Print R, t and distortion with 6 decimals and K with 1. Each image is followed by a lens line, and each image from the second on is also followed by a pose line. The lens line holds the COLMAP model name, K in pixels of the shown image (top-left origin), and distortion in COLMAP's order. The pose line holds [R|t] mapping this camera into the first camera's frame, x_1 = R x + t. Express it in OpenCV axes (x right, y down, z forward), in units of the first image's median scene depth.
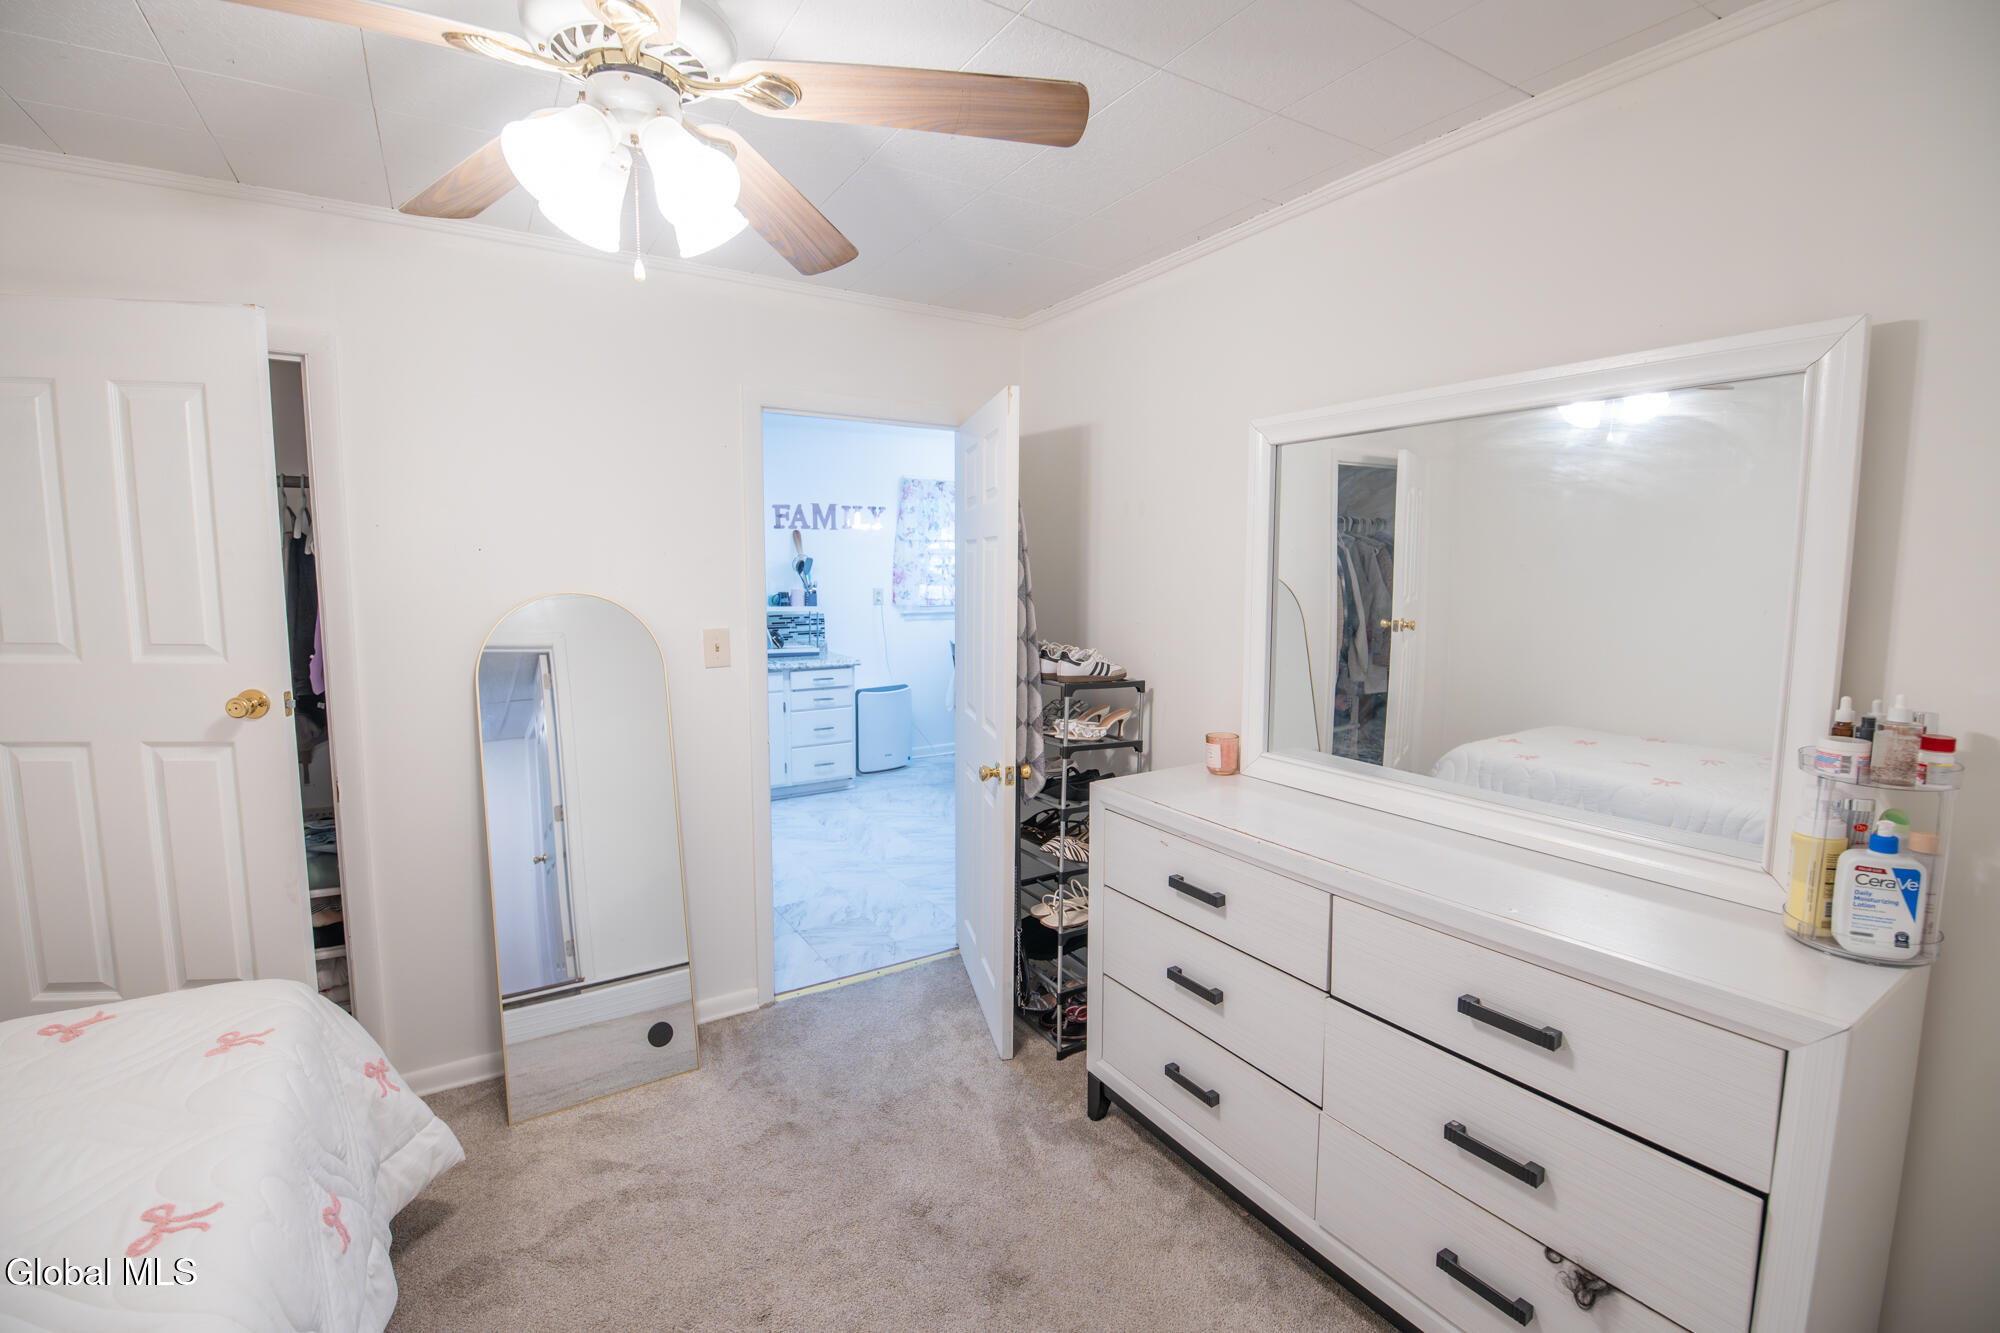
lens RADIAL K [[920.9, 0, 1000.0], [0, 920.9, 666.5], [0, 0, 1]] dist [0.003479, 0.000289]
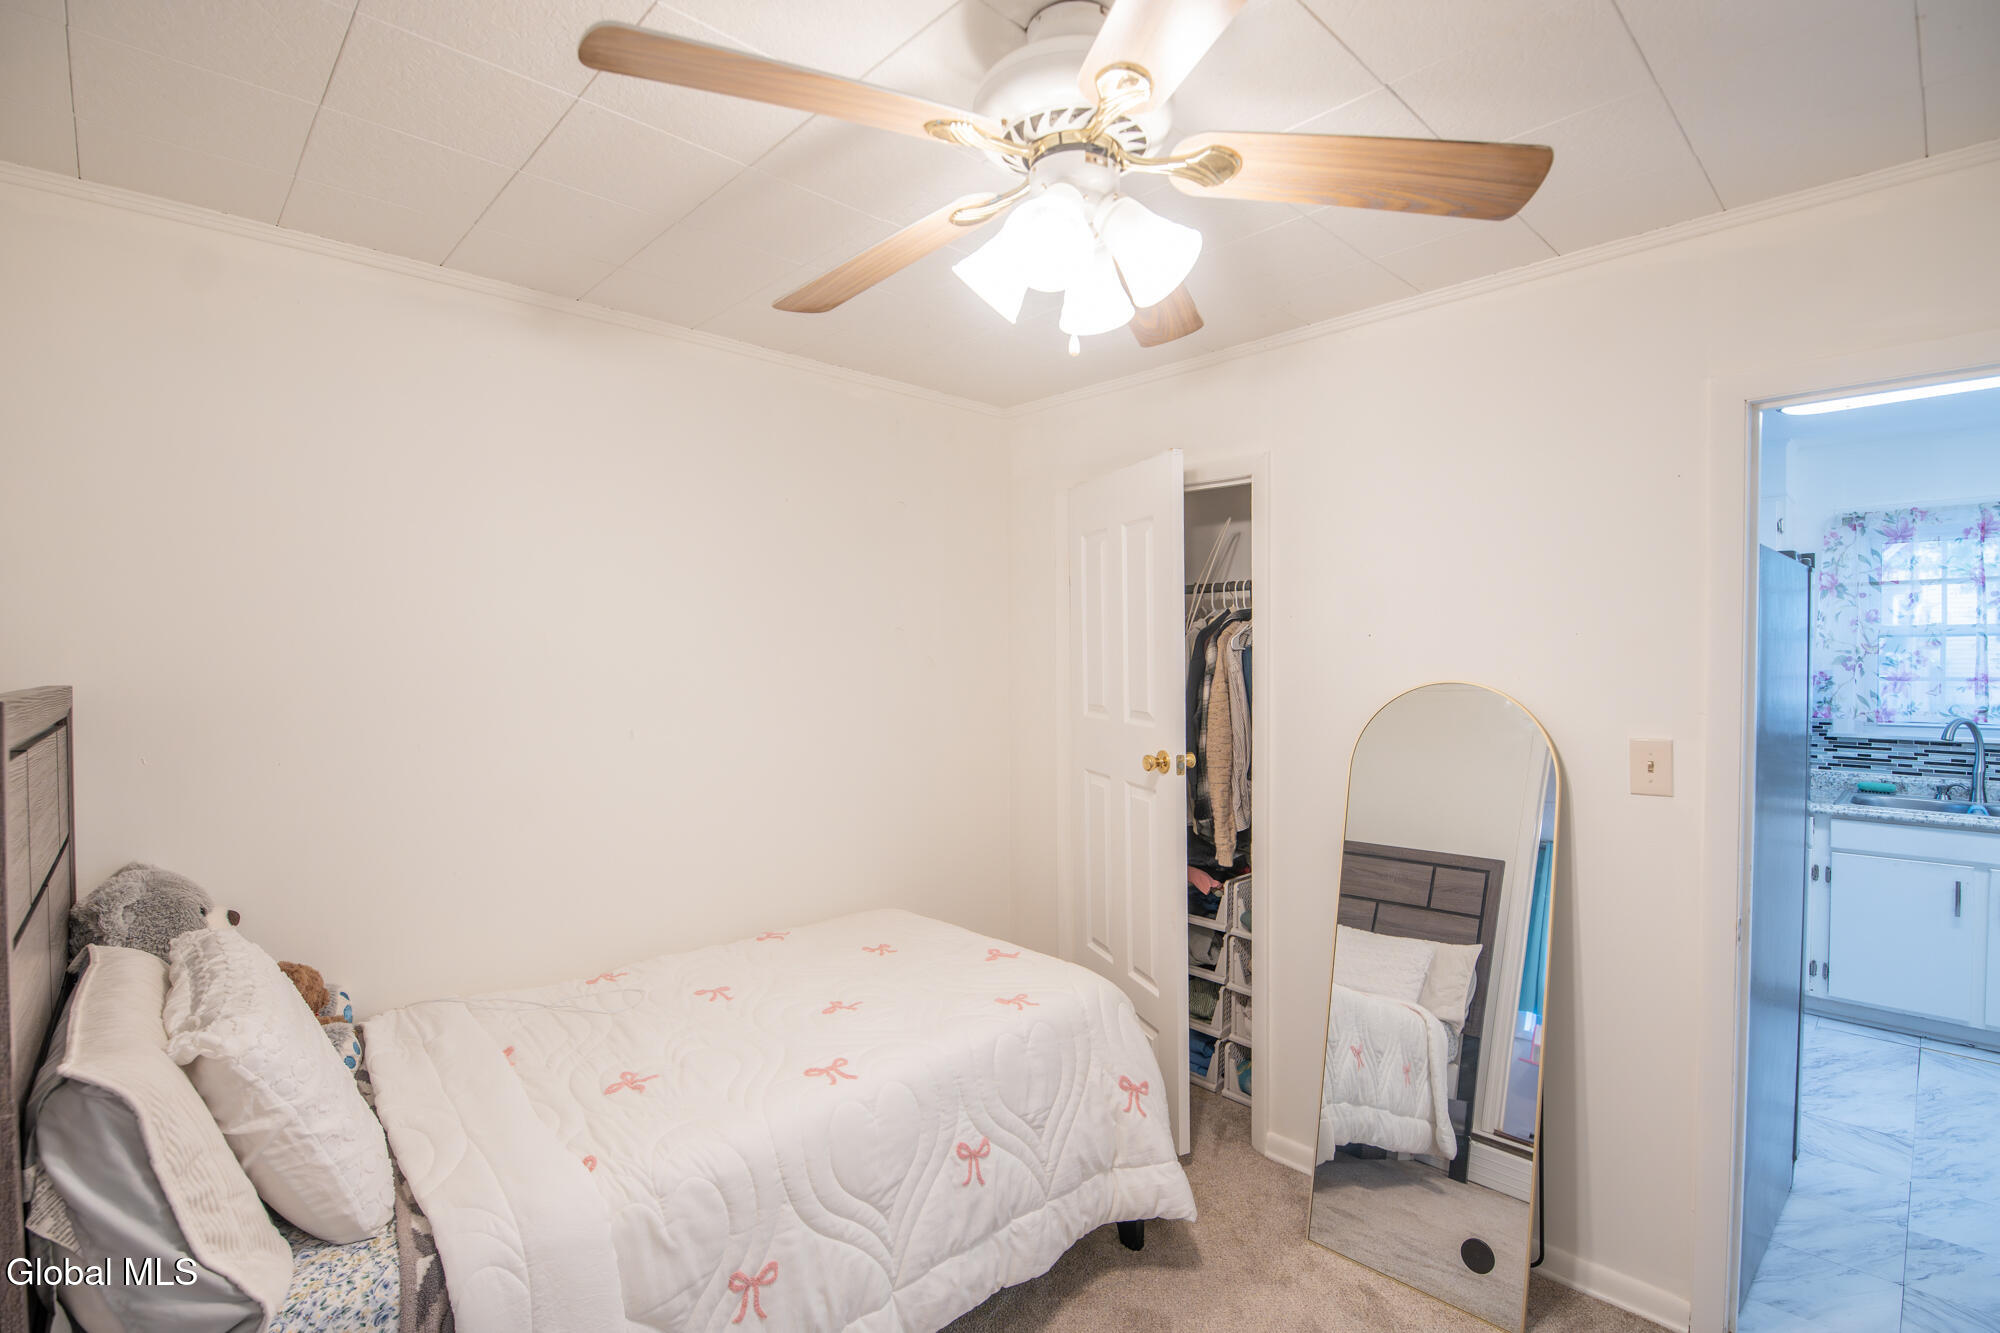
lens RADIAL K [[903.6, 0, 1000.0], [0, 903.6, 666.5], [0, 0, 1]] dist [-0.012854, 0.000537]
pose [[0.185744, -0.004335, -0.982589, 0.380817], [-0.104525, 0.994229, -0.024146, -0.037368], [0.977023, 0.107190, 0.184219, 0.551154]]
